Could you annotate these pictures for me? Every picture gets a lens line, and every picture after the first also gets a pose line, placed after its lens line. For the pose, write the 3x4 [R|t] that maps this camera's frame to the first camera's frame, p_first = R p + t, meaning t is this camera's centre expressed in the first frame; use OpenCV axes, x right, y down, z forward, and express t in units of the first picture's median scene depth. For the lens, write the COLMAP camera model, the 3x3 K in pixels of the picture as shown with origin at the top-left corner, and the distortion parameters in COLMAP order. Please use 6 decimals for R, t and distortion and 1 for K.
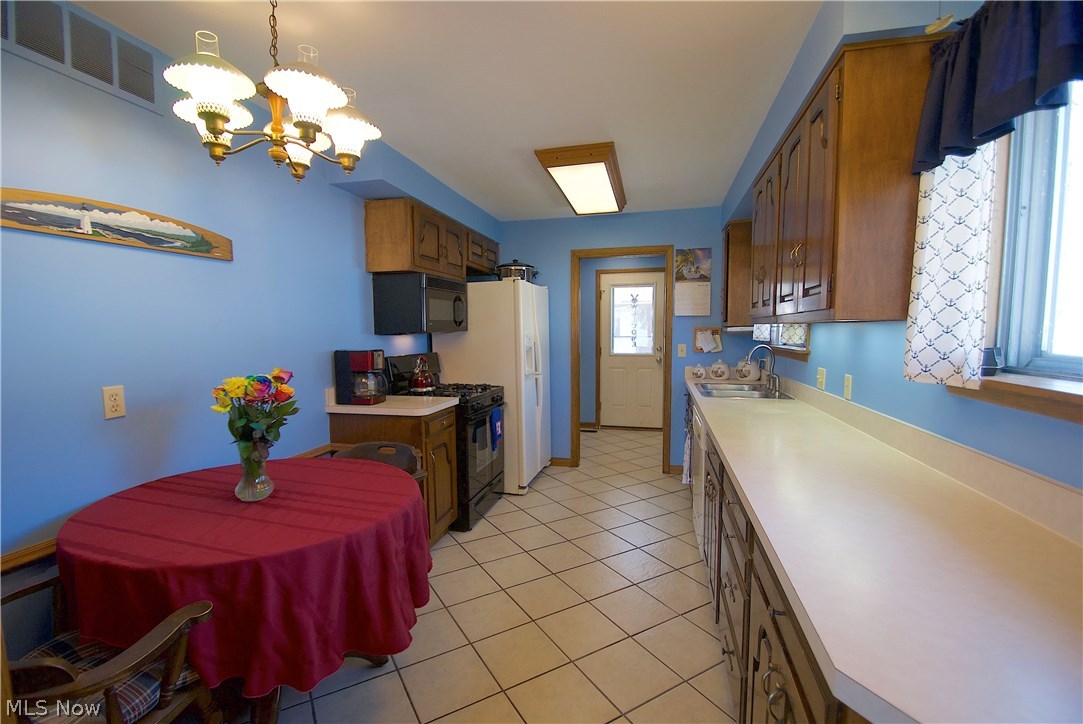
lens RADIAL K [[475.7, 0, 539.8], [0, 475.7, 368.8], [0, 0, 1]] dist [0.002753, -0.010132]
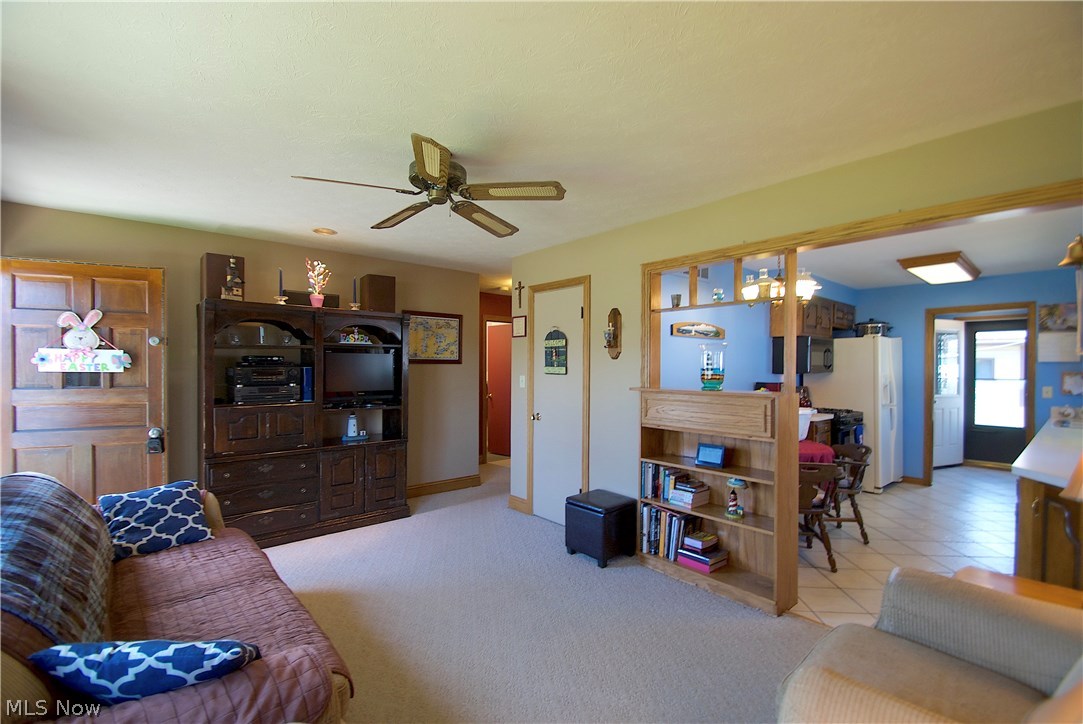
lens RADIAL K [[475.7, 0, 539.8], [0, 475.7, 368.8], [0, 0, 1]] dist [0.002753, -0.010132]
pose [[0.815548, 0.011878, -0.578567, -0.043187], [-0.057412, 0.996518, -0.060469, 0.048173], [0.575834, 0.082533, 0.813390, -0.683005]]
